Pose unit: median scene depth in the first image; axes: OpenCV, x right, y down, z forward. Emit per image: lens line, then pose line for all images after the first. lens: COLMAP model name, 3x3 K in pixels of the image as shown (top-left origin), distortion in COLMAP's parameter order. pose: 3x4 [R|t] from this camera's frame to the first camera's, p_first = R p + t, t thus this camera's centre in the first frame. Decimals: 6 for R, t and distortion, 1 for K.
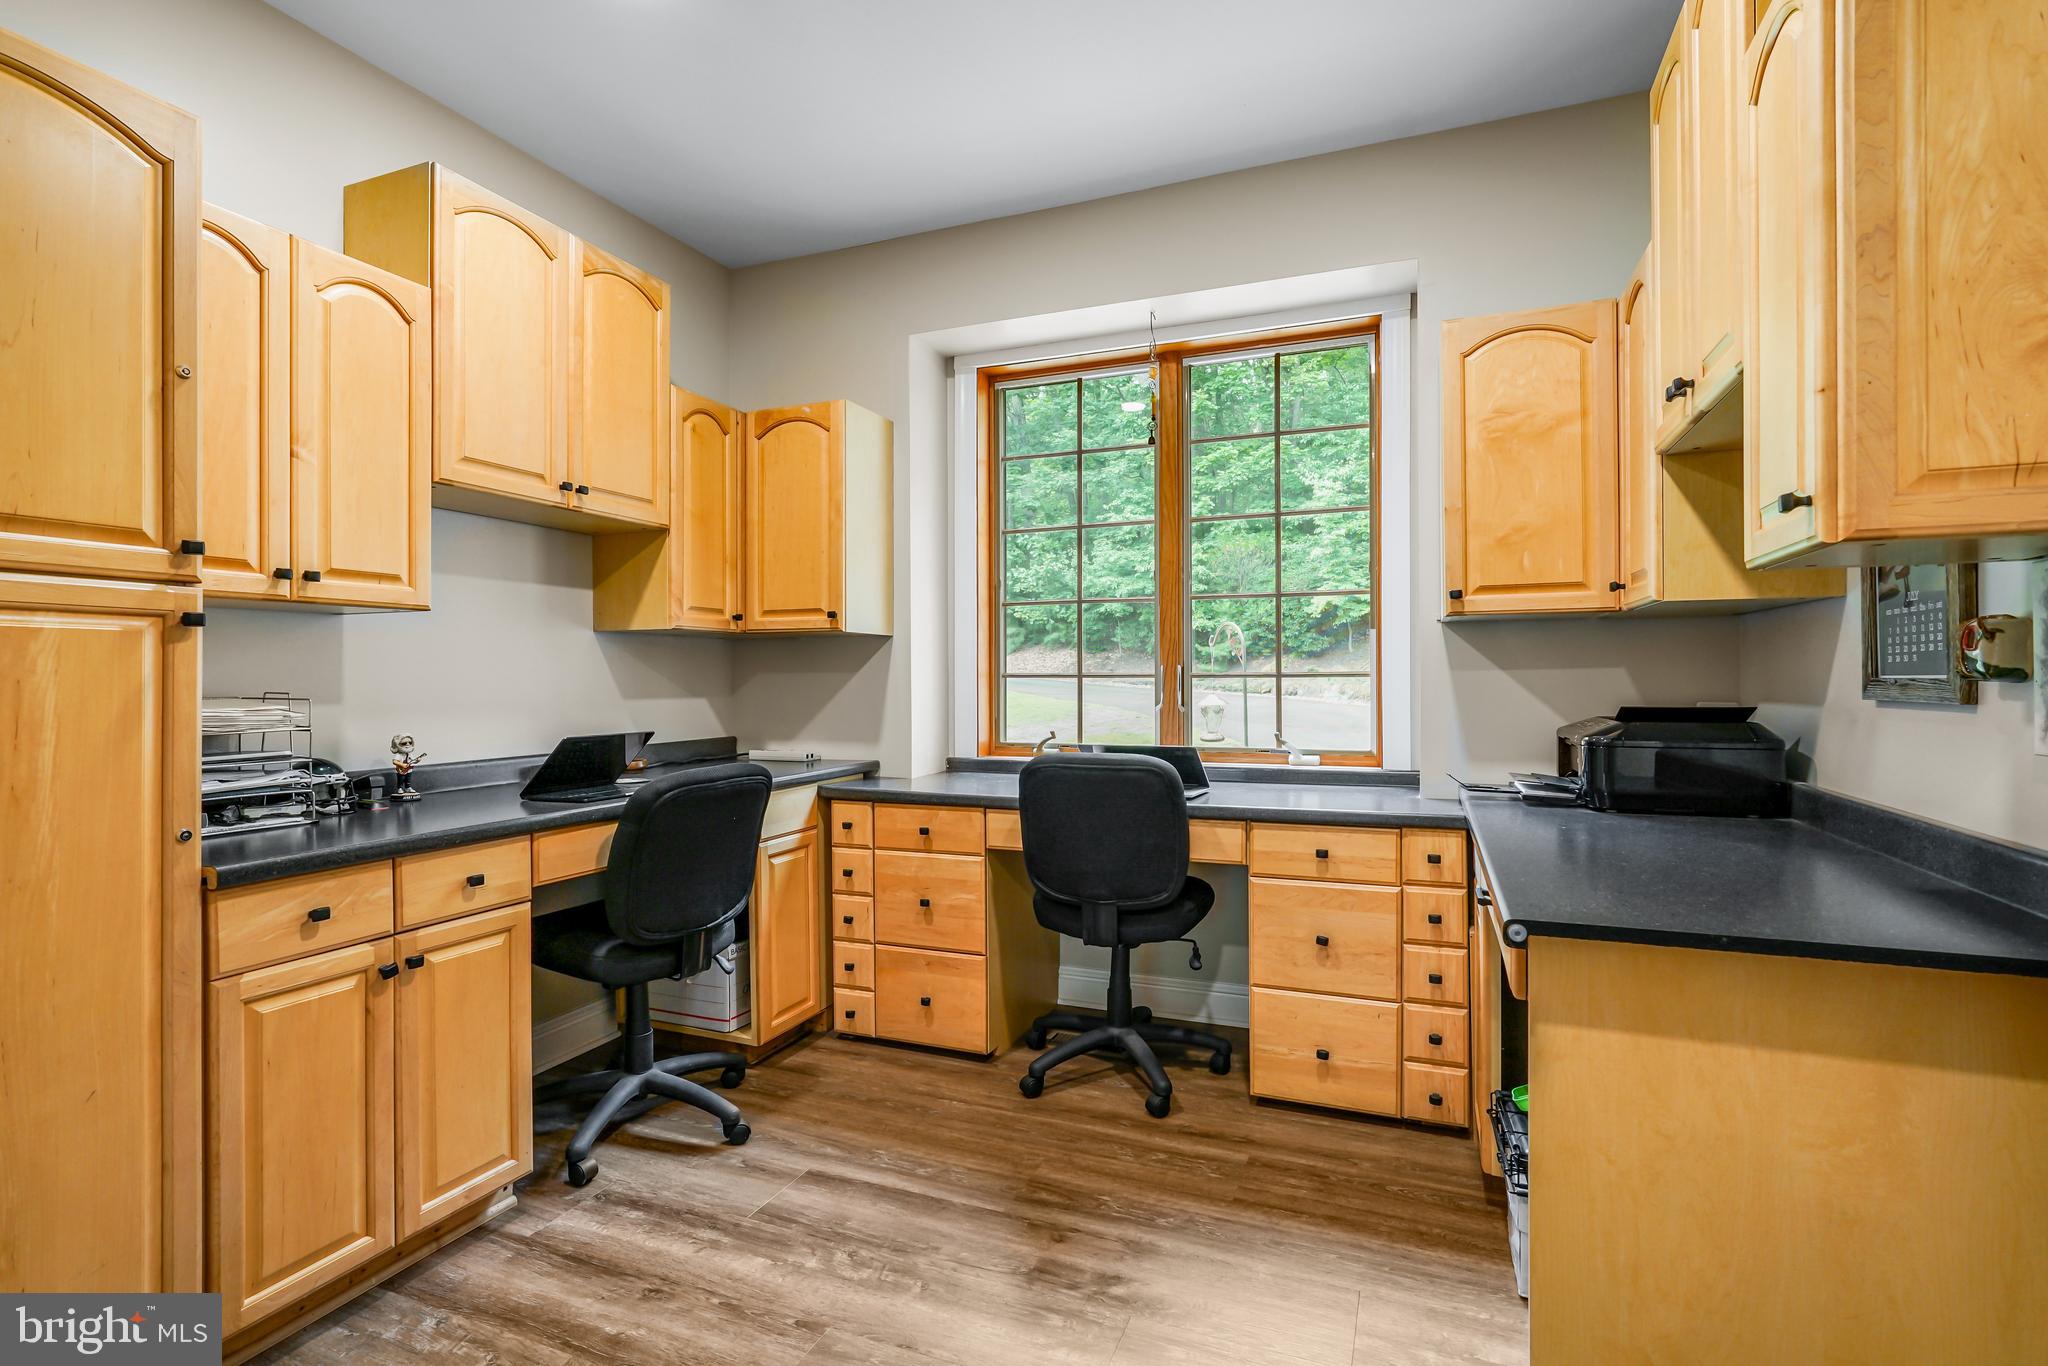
lens RADIAL K [[926.6, 0, 994.0], [0, 926.6, 684.6], [0, 0, 1]] dist [-0.003564, 0.001781]
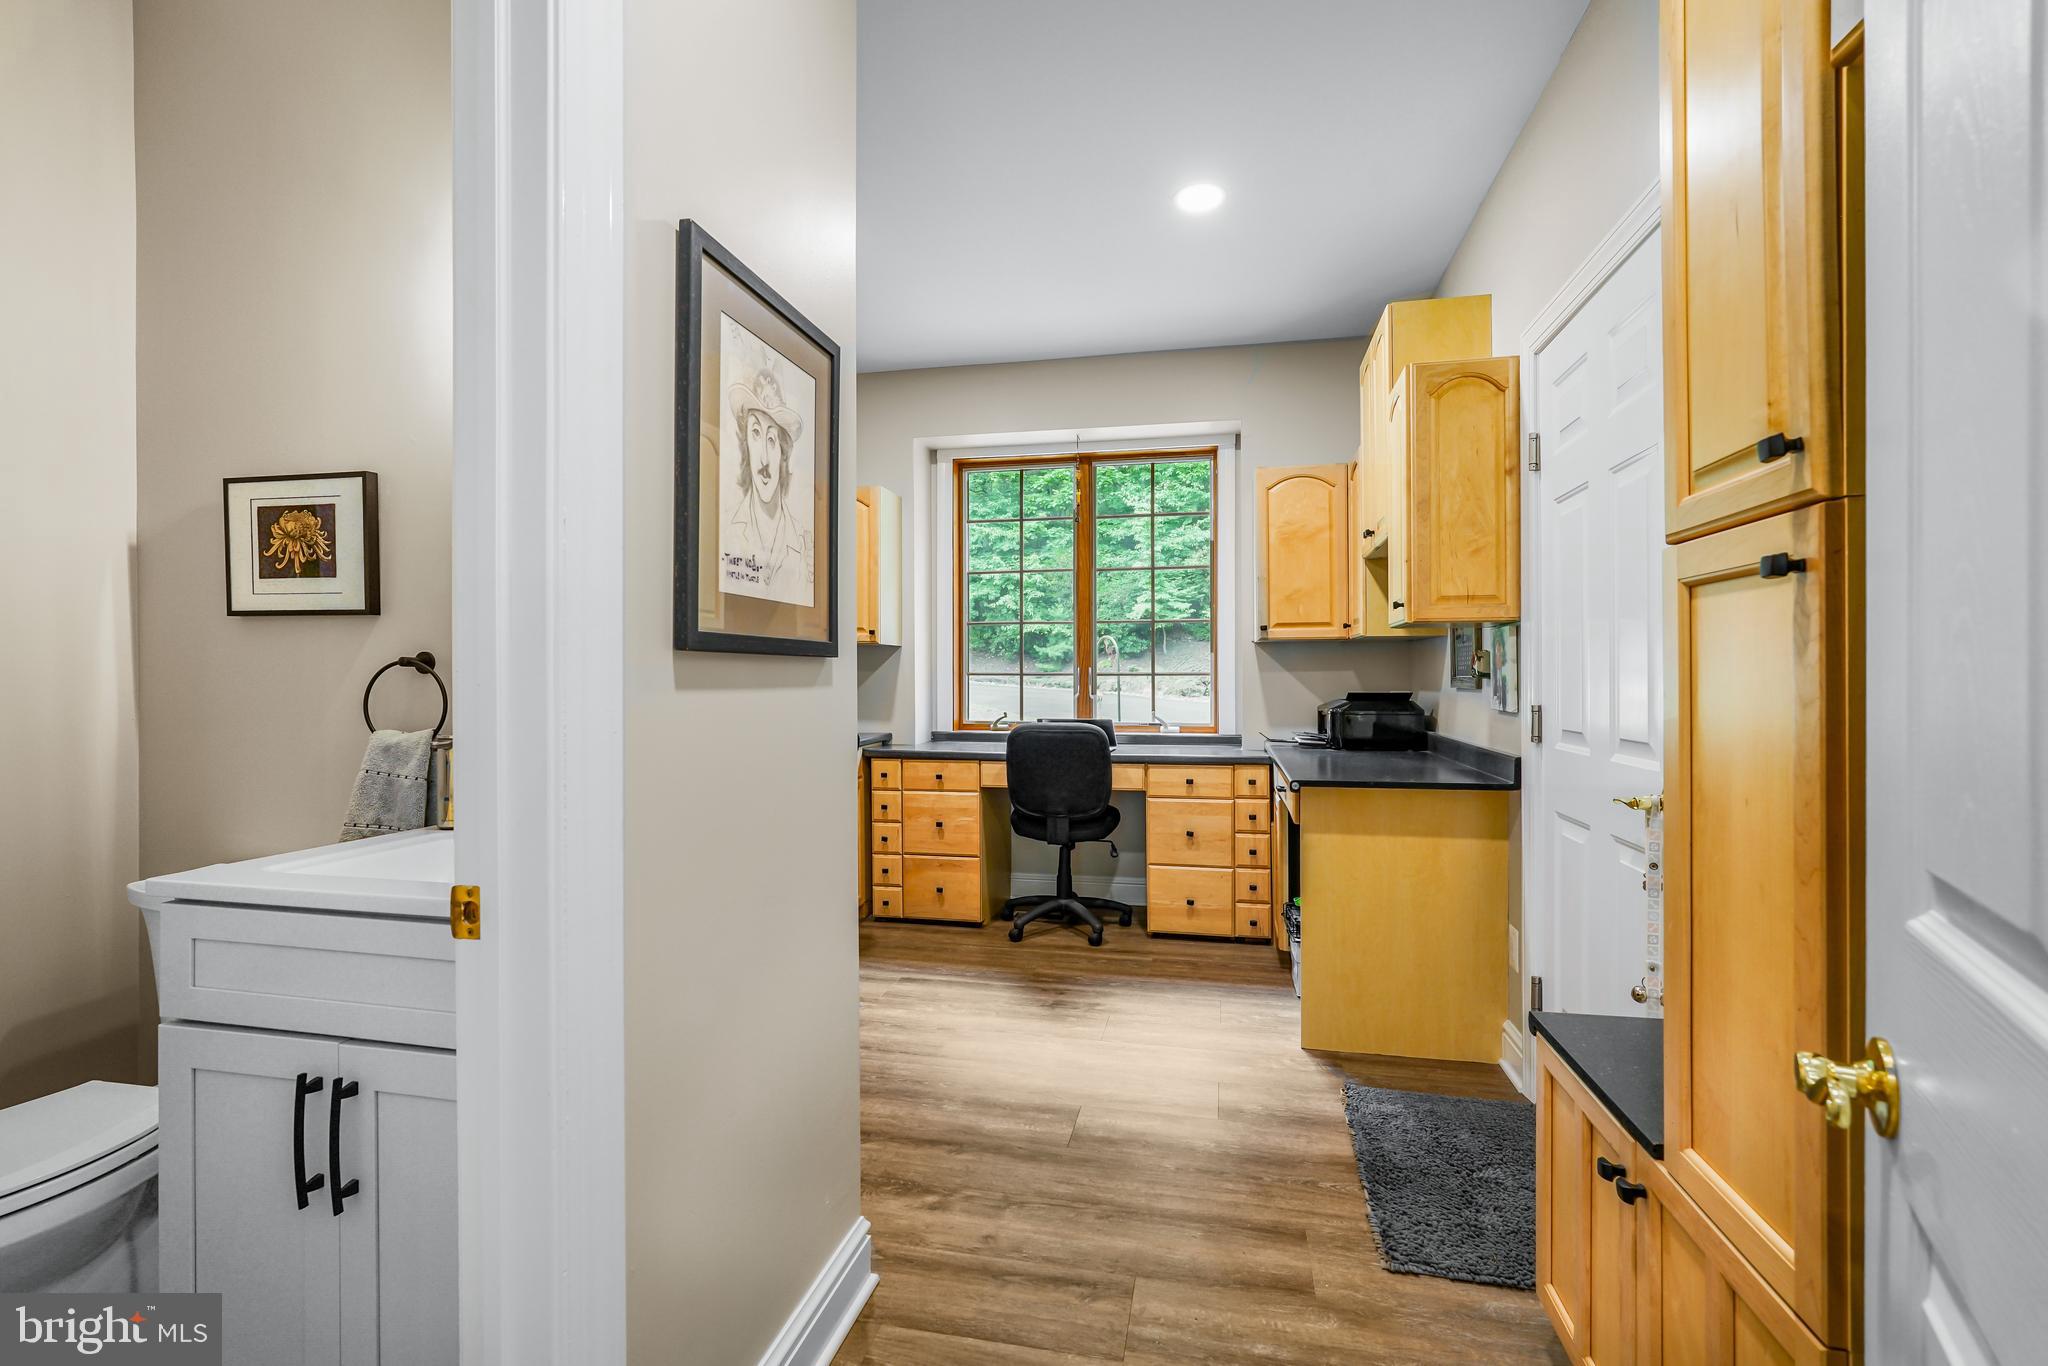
lens RADIAL K [[926.6, 0, 1022.3], [0, 926.6, 673.4], [0, 0, 1]] dist [-0.003564, 0.001781]
pose [[0.974960, 0.003919, 0.222346, -0.314813], [-0.001780, 0.999950, -0.009823, 0.004648], [-0.222374, 0.009181, 0.974918, -0.565974]]
